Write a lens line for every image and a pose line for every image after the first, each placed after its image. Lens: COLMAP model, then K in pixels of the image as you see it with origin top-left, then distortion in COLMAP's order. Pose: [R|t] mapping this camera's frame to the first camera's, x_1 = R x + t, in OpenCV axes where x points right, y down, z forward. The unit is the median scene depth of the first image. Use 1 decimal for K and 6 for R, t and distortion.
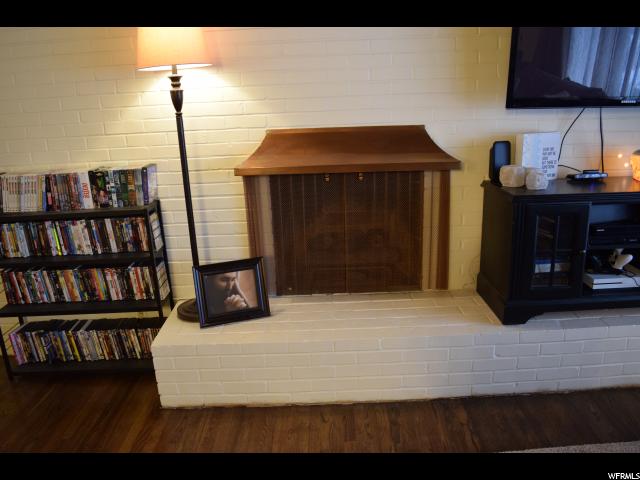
lens RADIAL K [[493.1, 0, 319.0], [0, 493.1, 238.6], [0, 0, 1]] dist [-0.069539, -0.006086]
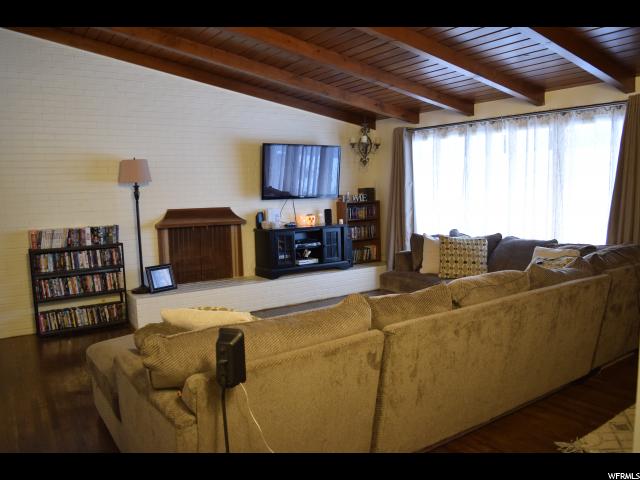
lens RADIAL K [[493.1, 0, 319.5], [0, 493.1, 240.9], [0, 0, 1]] dist [-0.069539, -0.006086]
pose [[0.829168, -0.038849, 0.557648, -0.799189], [0.147533, 0.977420, -0.151274, 0.376767], [-0.539179, 0.207703, 0.816177, -1.230642]]
